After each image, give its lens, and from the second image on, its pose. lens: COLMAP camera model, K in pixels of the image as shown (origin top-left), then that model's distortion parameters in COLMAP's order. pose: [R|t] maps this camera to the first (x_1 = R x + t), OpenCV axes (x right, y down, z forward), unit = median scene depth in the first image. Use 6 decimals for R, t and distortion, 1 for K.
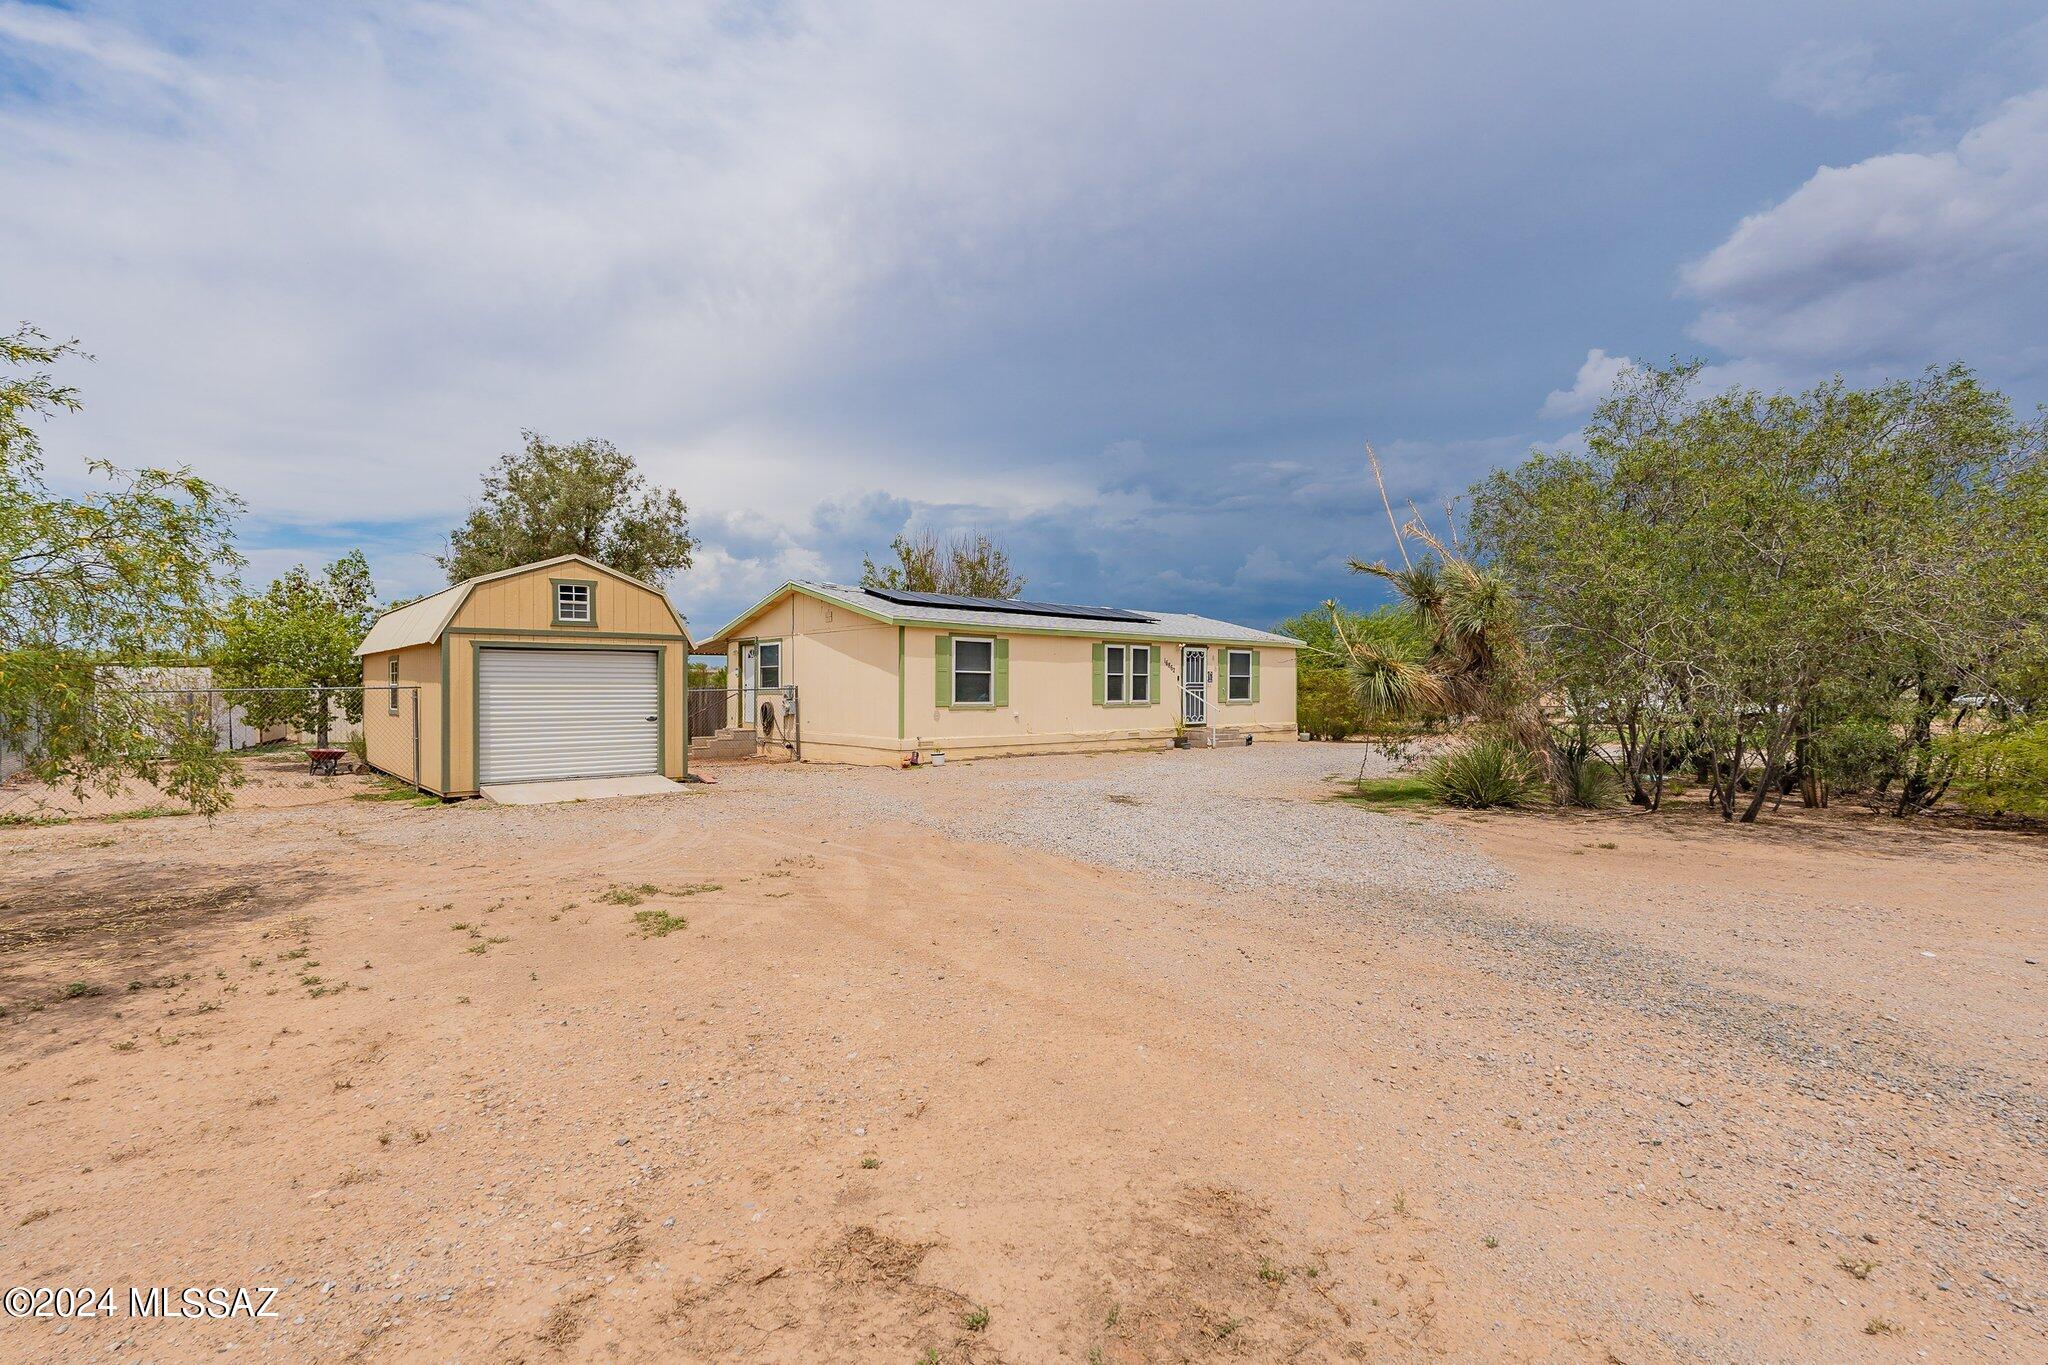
lens RADIAL K [[957.6, 0, 1029.8], [0, 957.6, 701.2], [0, 0, 1]] dist [-0.001645, 0.000238]
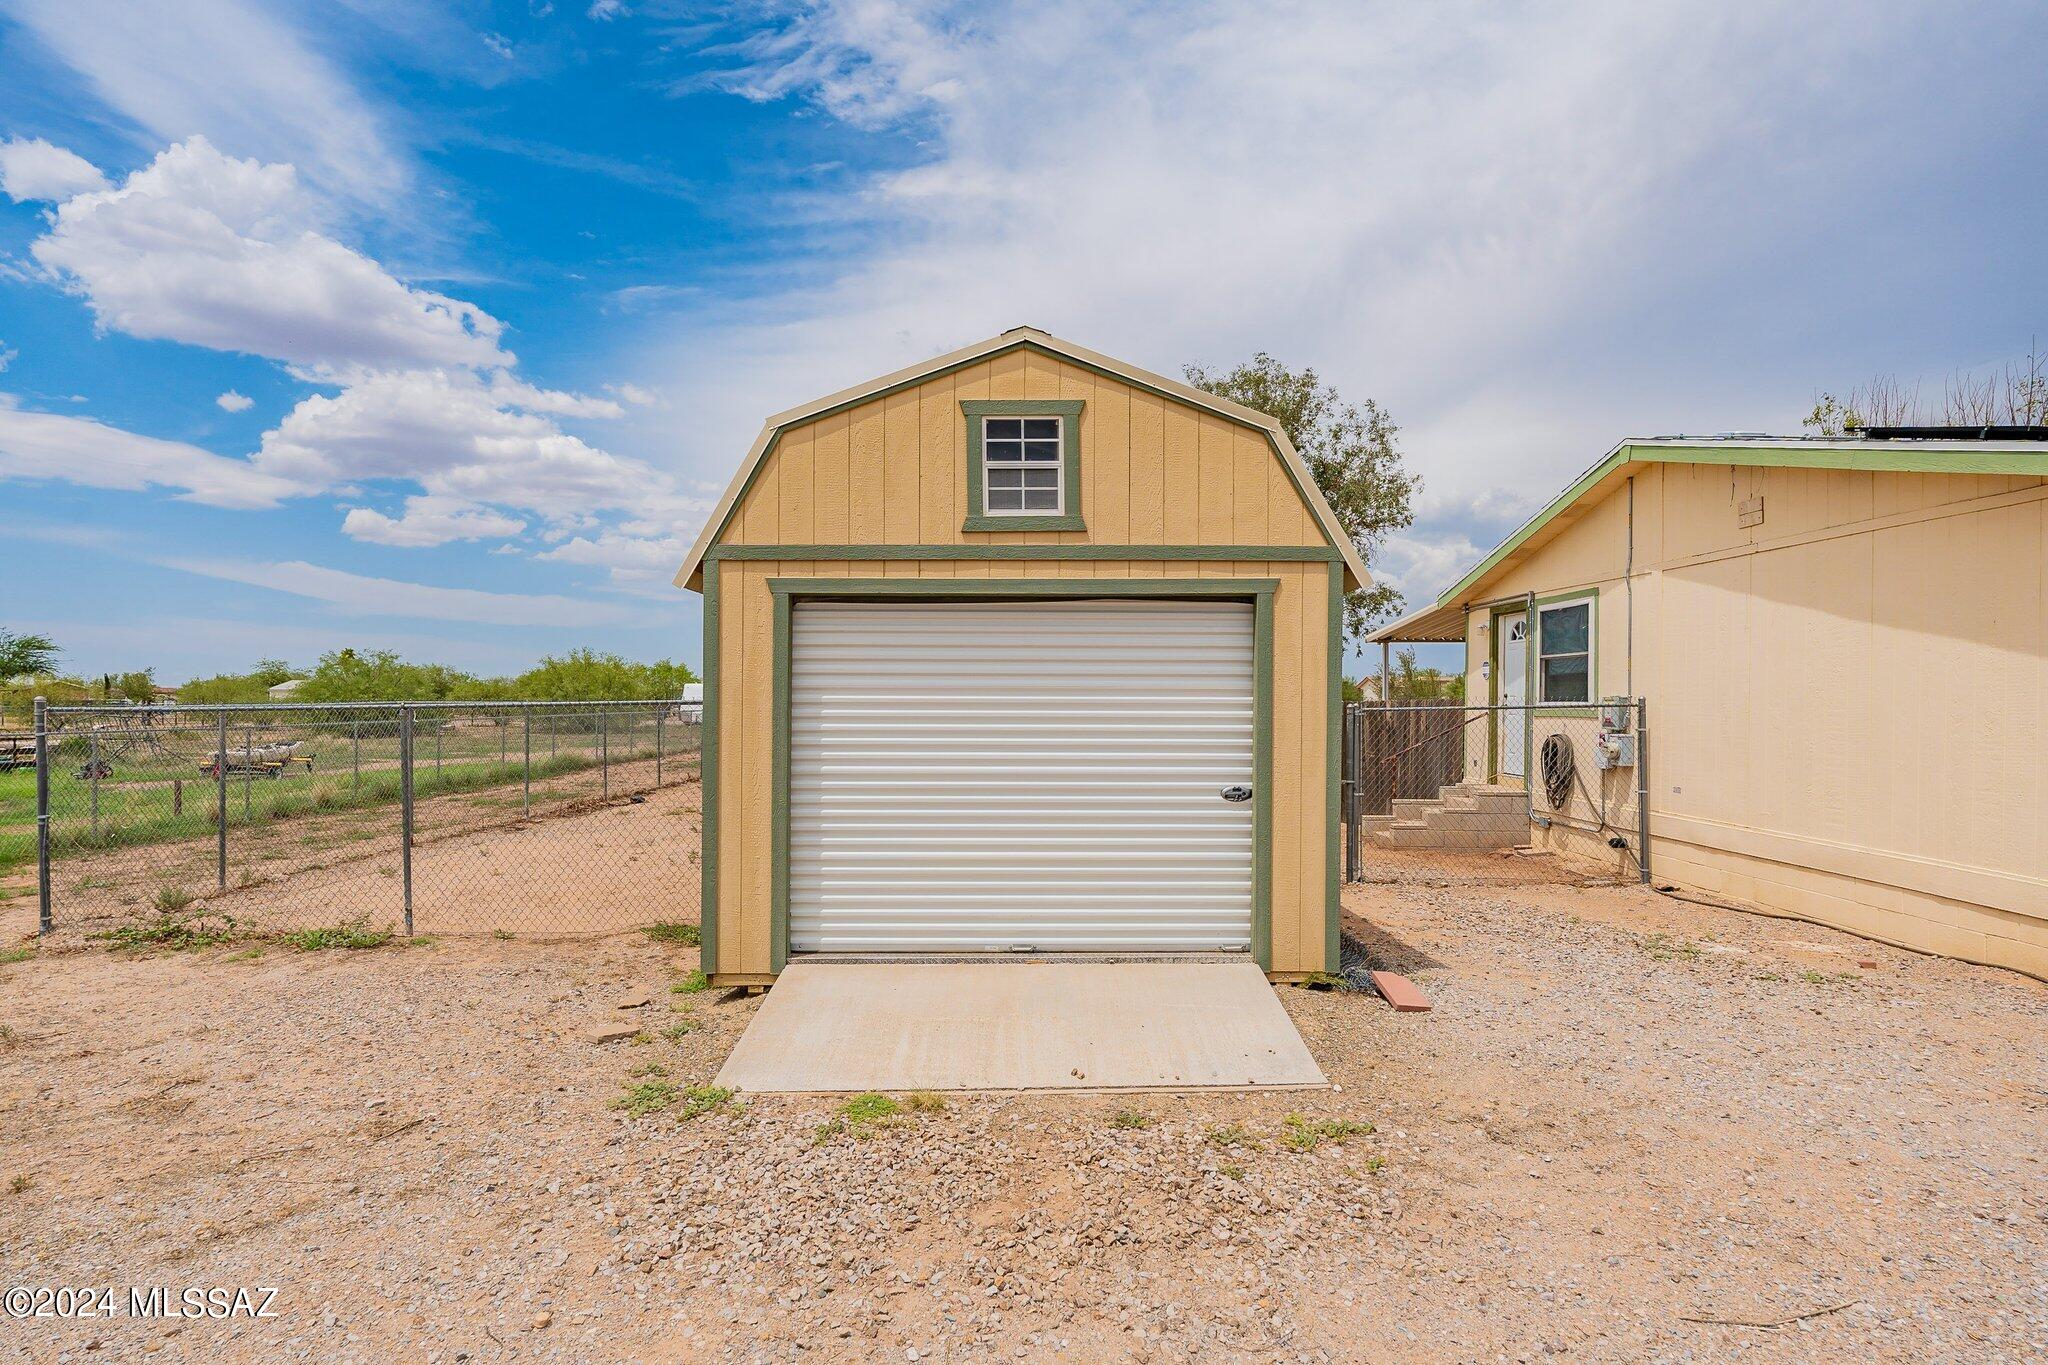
lens RADIAL K [[1059.9, 0, 1034.1], [0, 1059.9, 704.7], [0, 0, 1]] dist [0.011885, -0.001803]
pose [[0.768583, 0.006072, -0.639721, -0.150119], [-0.011820, 0.999919, -0.004709, -0.008055], [0.639640, 0.011181, 0.768593, 0.478908]]
